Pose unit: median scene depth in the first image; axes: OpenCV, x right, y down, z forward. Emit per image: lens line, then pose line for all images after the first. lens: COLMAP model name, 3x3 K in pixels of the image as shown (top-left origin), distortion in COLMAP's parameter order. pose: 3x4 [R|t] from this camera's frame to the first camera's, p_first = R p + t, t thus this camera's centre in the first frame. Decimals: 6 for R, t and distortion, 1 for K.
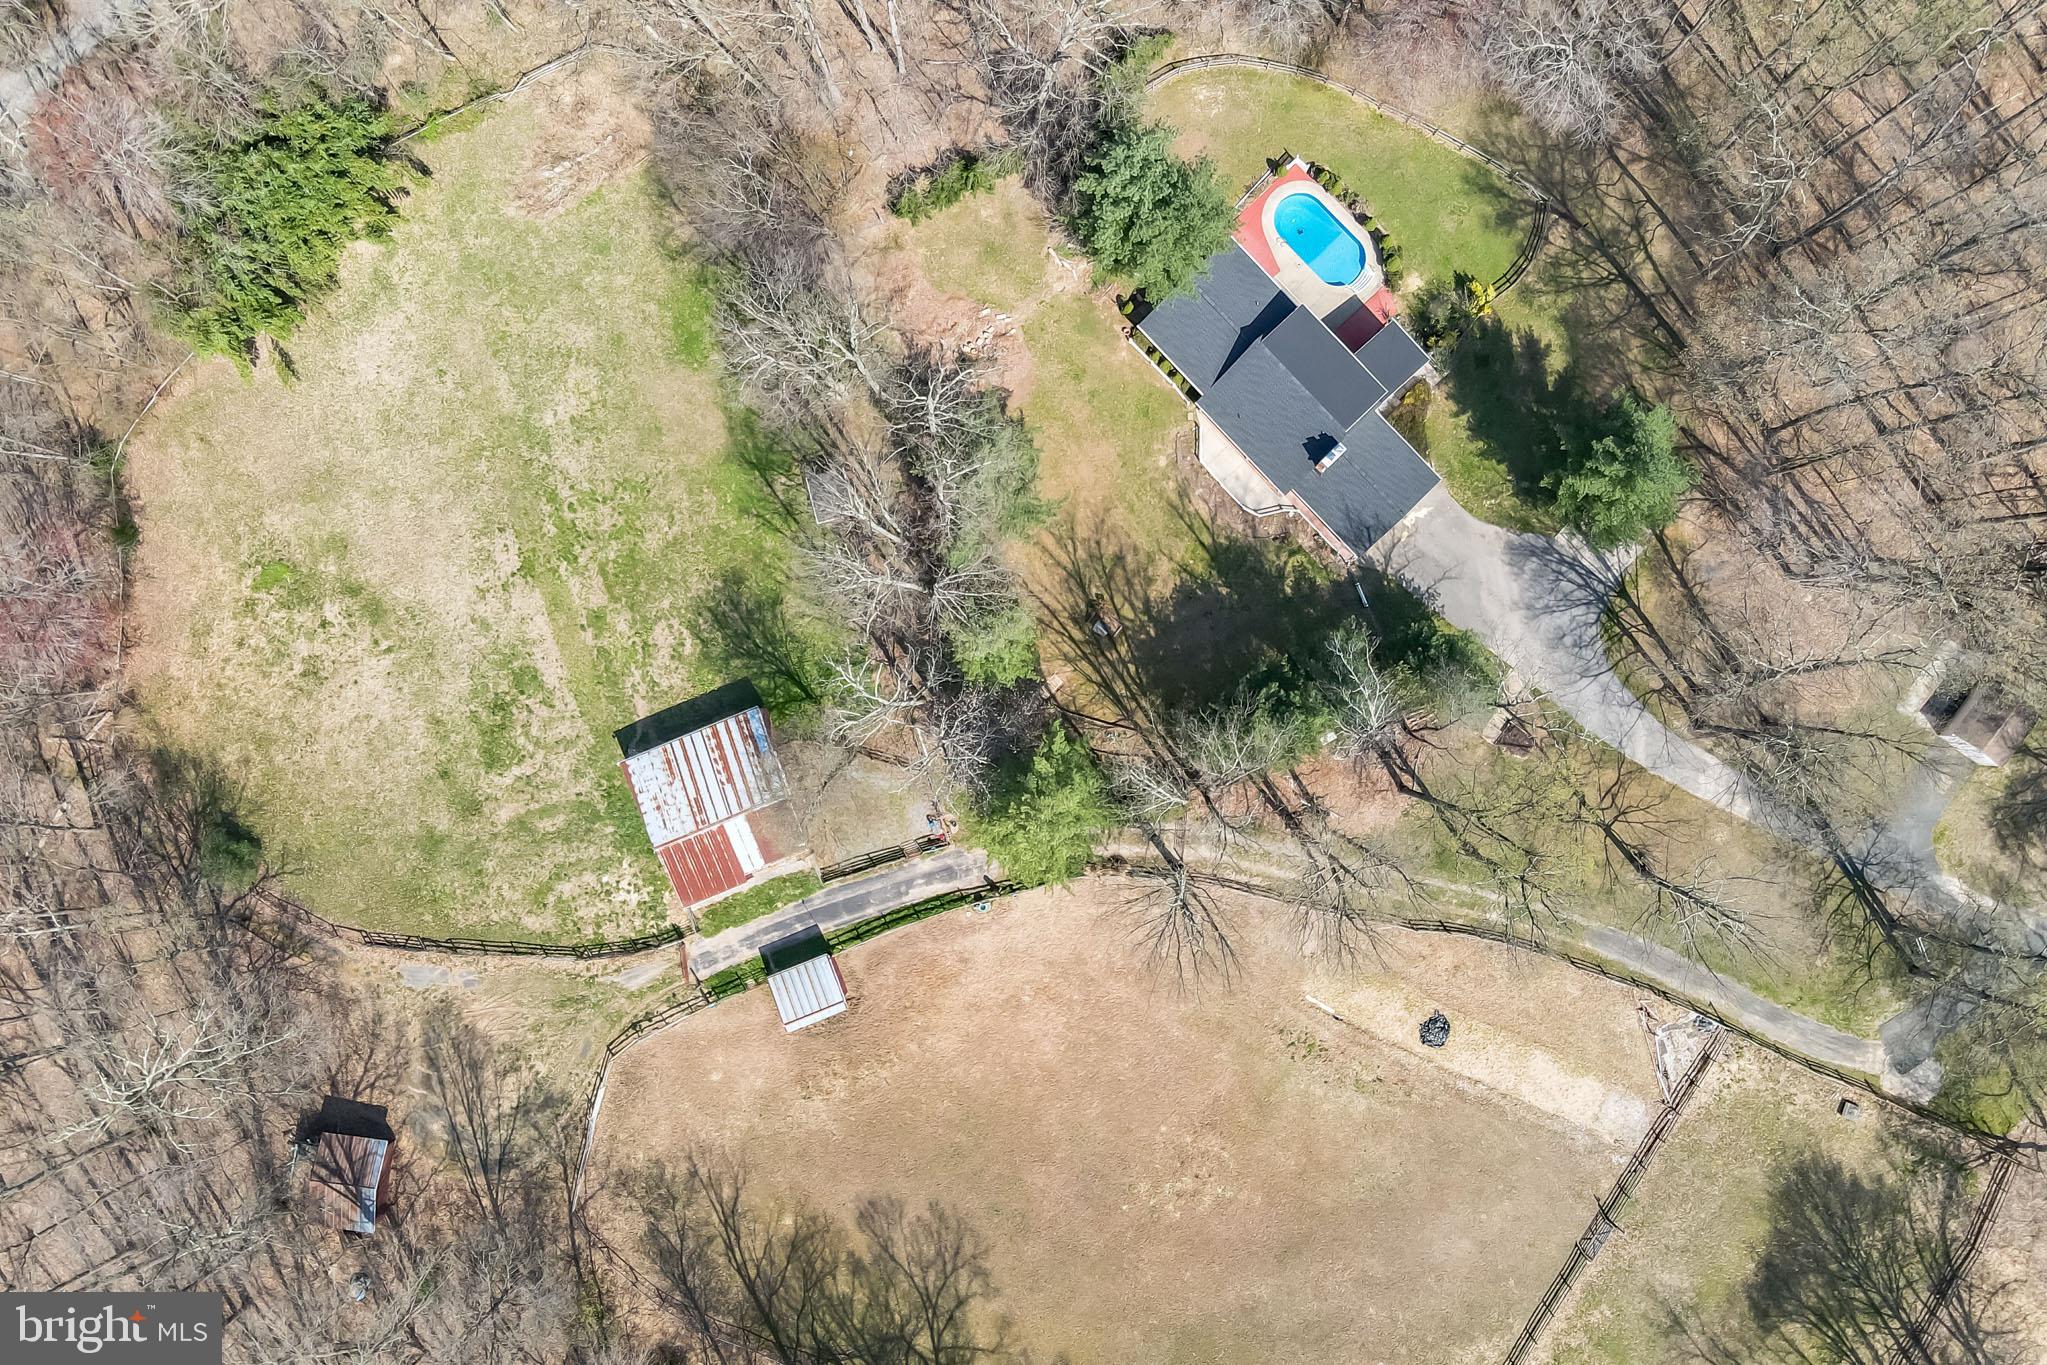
lens RADIAL K [[1496.7, 0, 1023.1], [0, 1496.7, 673.2], [0, 0, 1]] dist [0.007251, -0.000431]
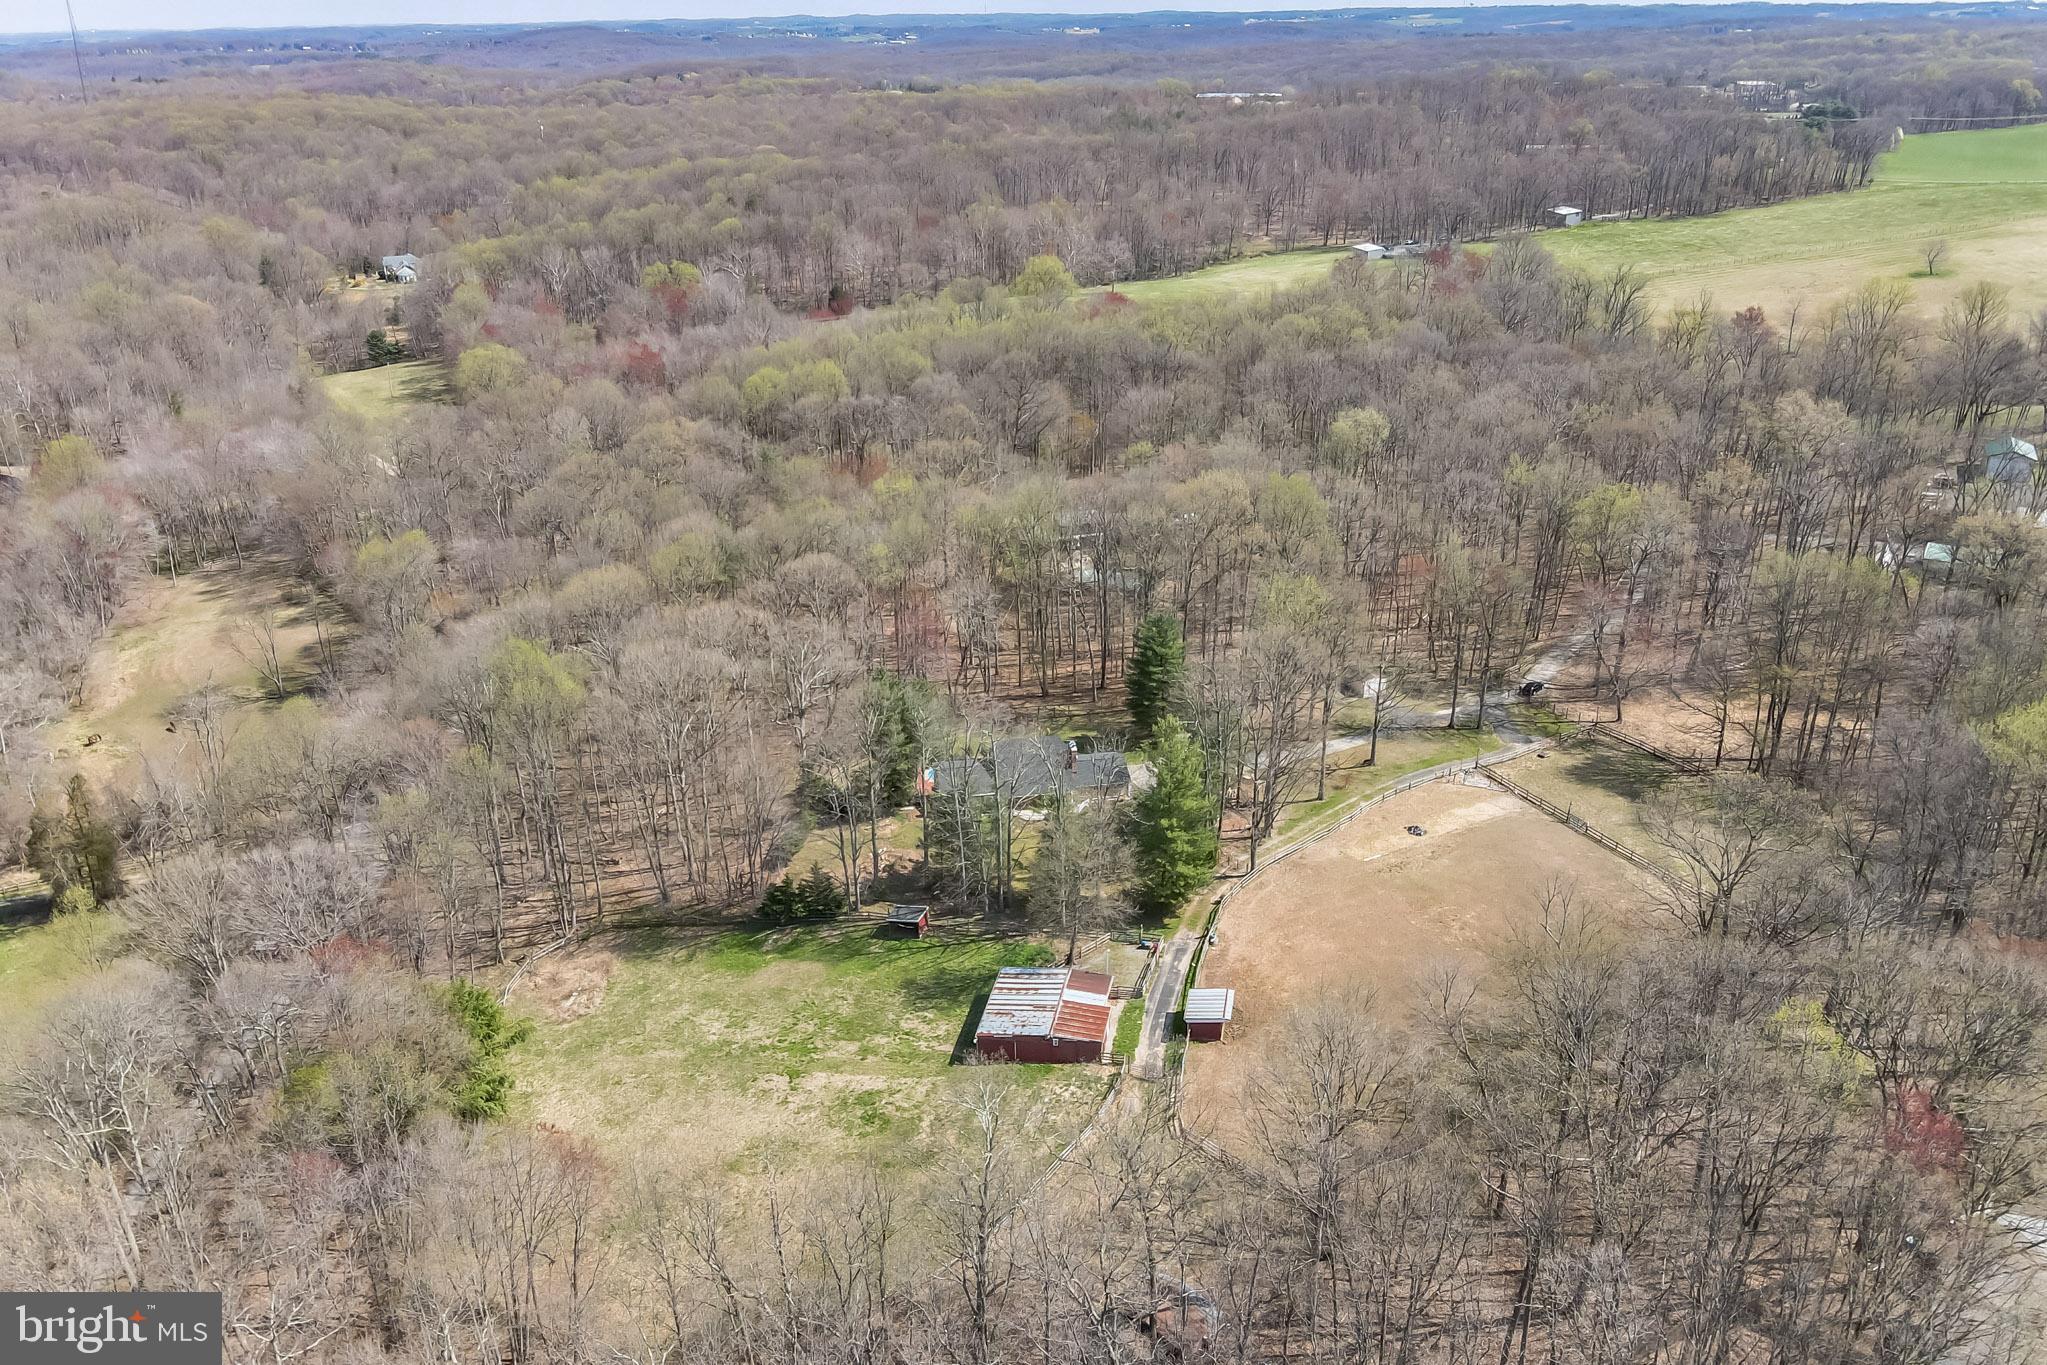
lens RADIAL K [[1496.7, 0, 1037.5], [0, 1496.7, 676.6], [0, 0, 1]] dist [0.007251, -0.000431]
pose [[0.550341, -0.312150, 0.774395, -1.104394], [0.834892, 0.215723, -0.506378, 0.664055], [-0.008989, 0.925217, 0.379333, 0.253392]]
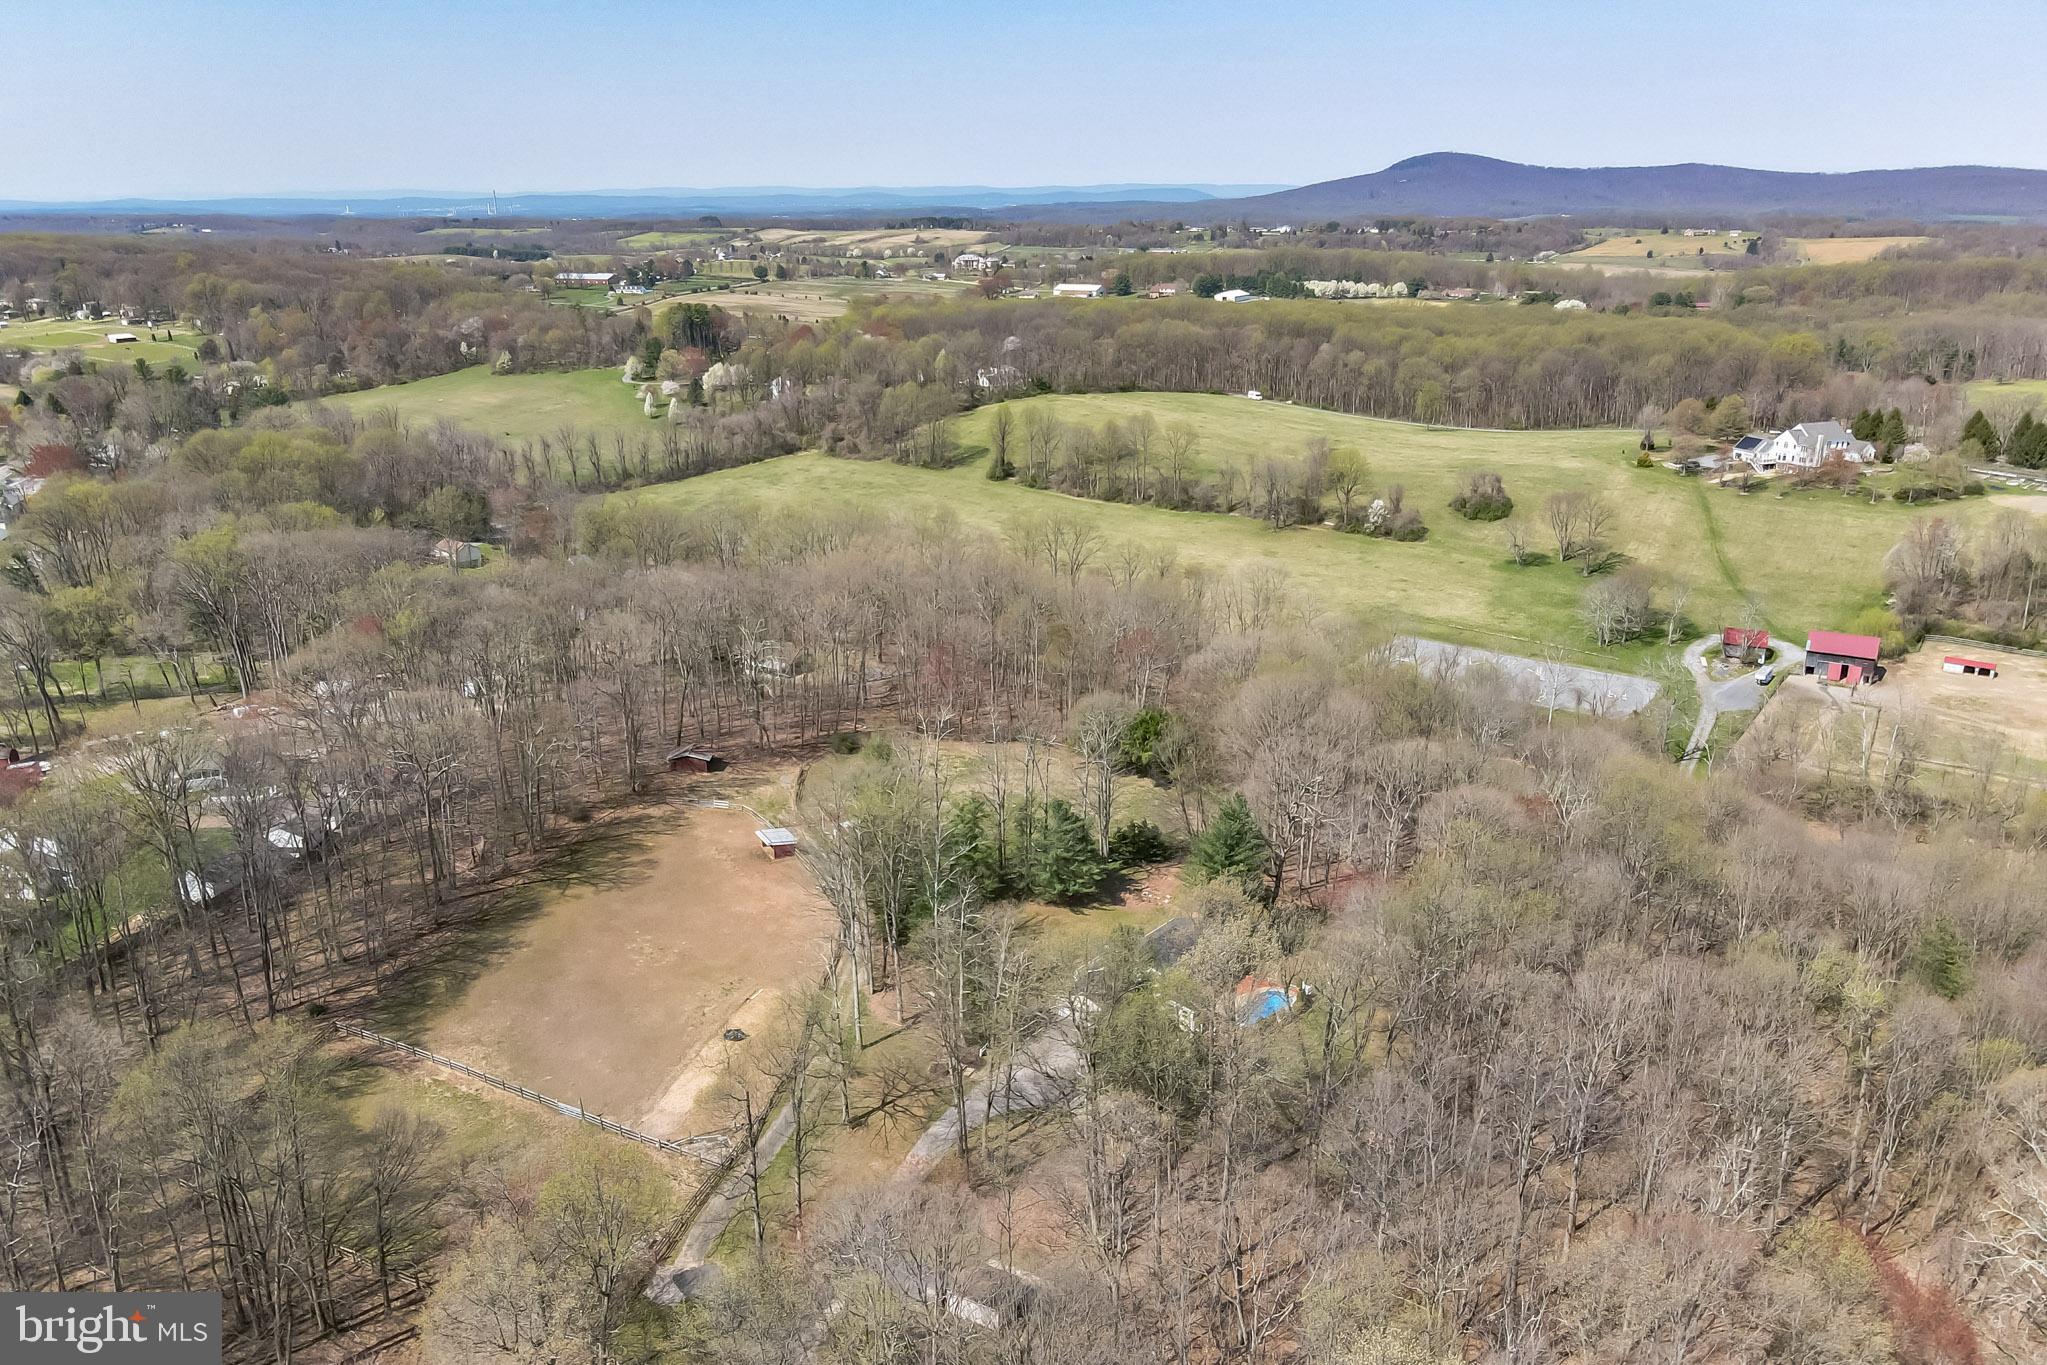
lens RADIAL K [[1496.7, 0, 1032.3], [0, 1496.7, 686.0], [0, 0, 1]] dist [0.007251, -0.000431]
pose [[0.129039, 0.342099, -0.930762, 1.537768], [-0.991632, 0.040797, -0.122483, 0.115799], [-0.003929, 0.938778, 0.344500, 0.176766]]
